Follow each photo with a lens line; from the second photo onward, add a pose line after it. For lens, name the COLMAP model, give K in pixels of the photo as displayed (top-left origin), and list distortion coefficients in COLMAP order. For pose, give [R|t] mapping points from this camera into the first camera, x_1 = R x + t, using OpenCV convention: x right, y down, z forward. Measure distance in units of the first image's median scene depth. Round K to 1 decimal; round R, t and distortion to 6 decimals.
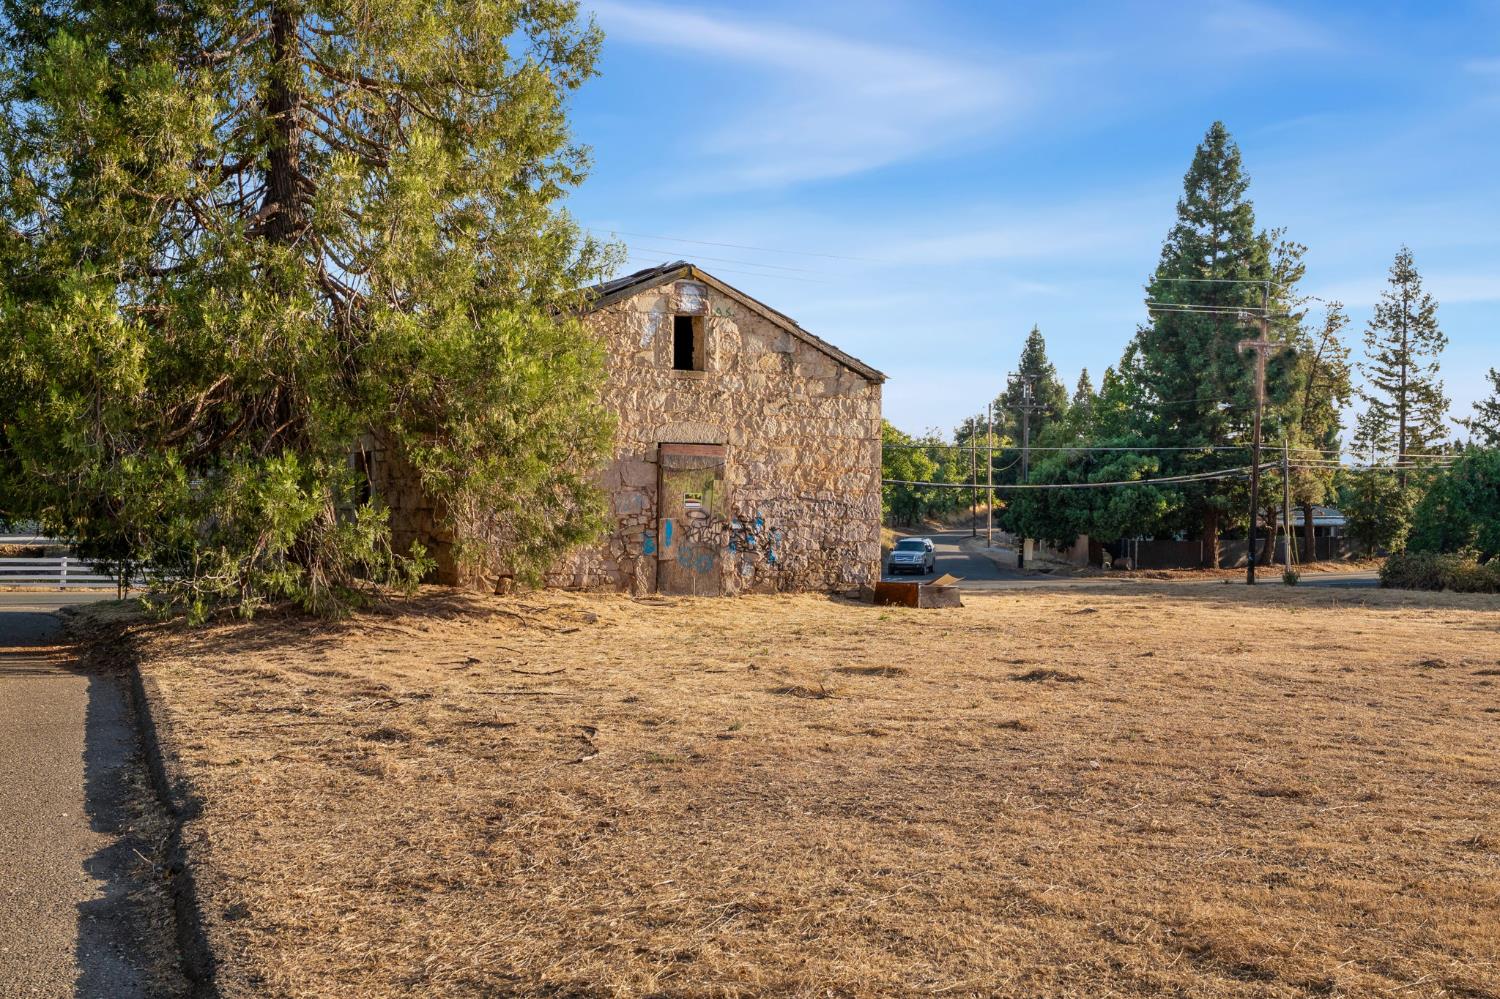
lens RADIAL K [[1432.3, 0, 750.0], [0, 1432.3, 499.5], [0, 0, 1]] dist [-0.009245, -0.007387]
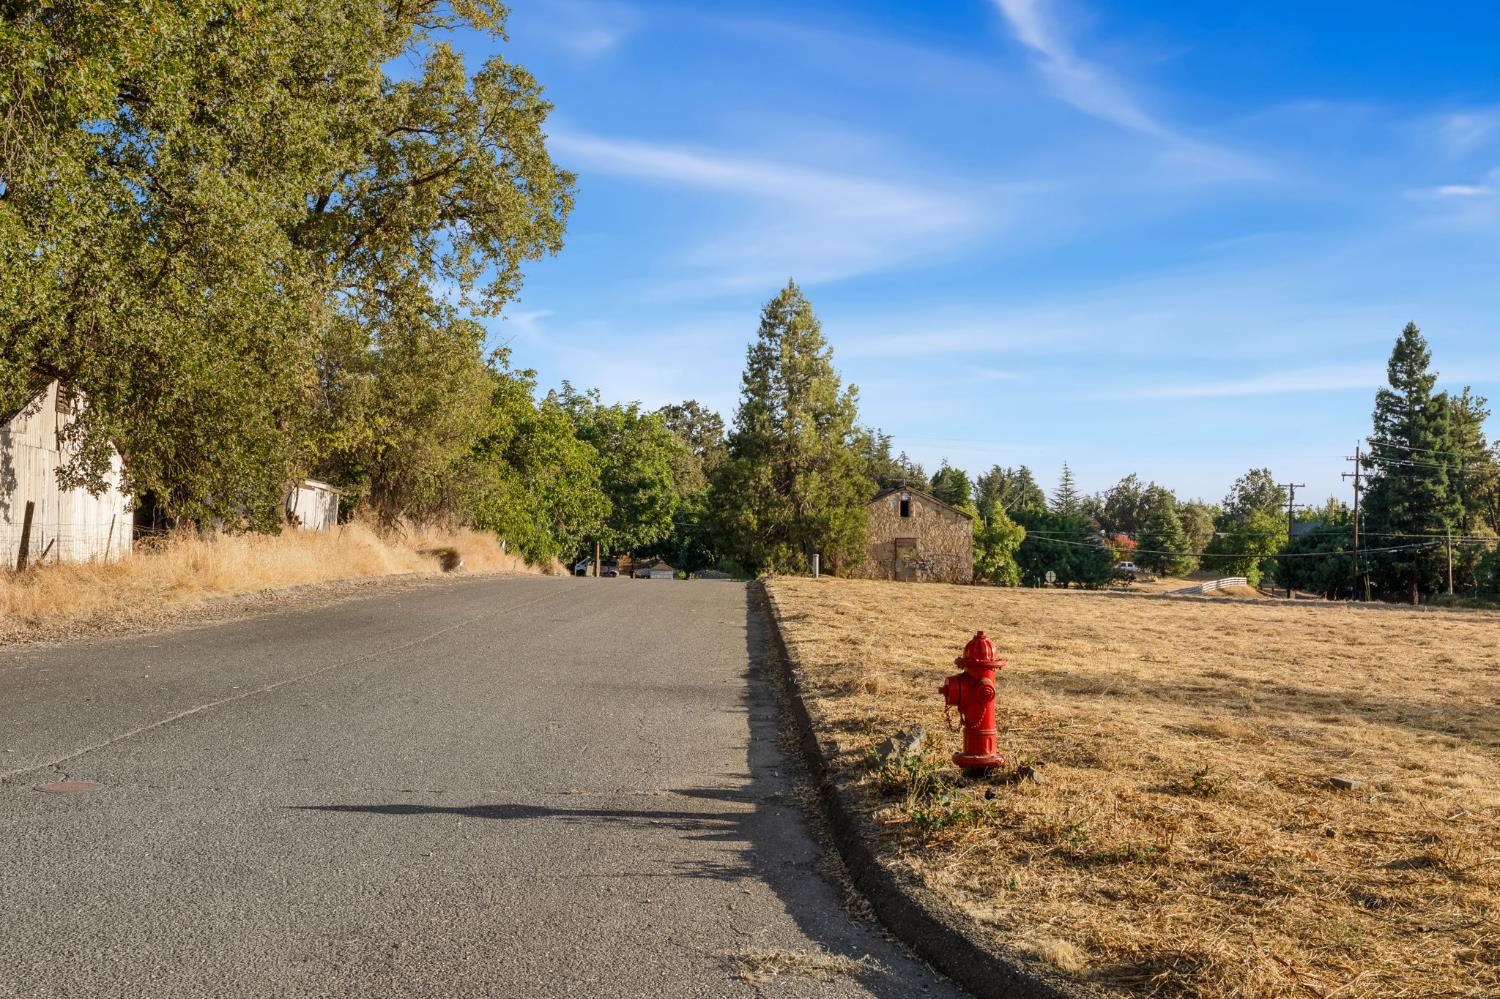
lens RADIAL K [[1432.3, 0, 750.0], [0, 1432.3, 499.5], [0, 0, 1]] dist [-0.009245, -0.007387]
pose [[0.904835, -0.006754, -0.425709, 1.079055], [-0.014118, 0.998848, -0.045854, 0.031229], [0.425529, 0.047500, 0.903697, -2.262130]]
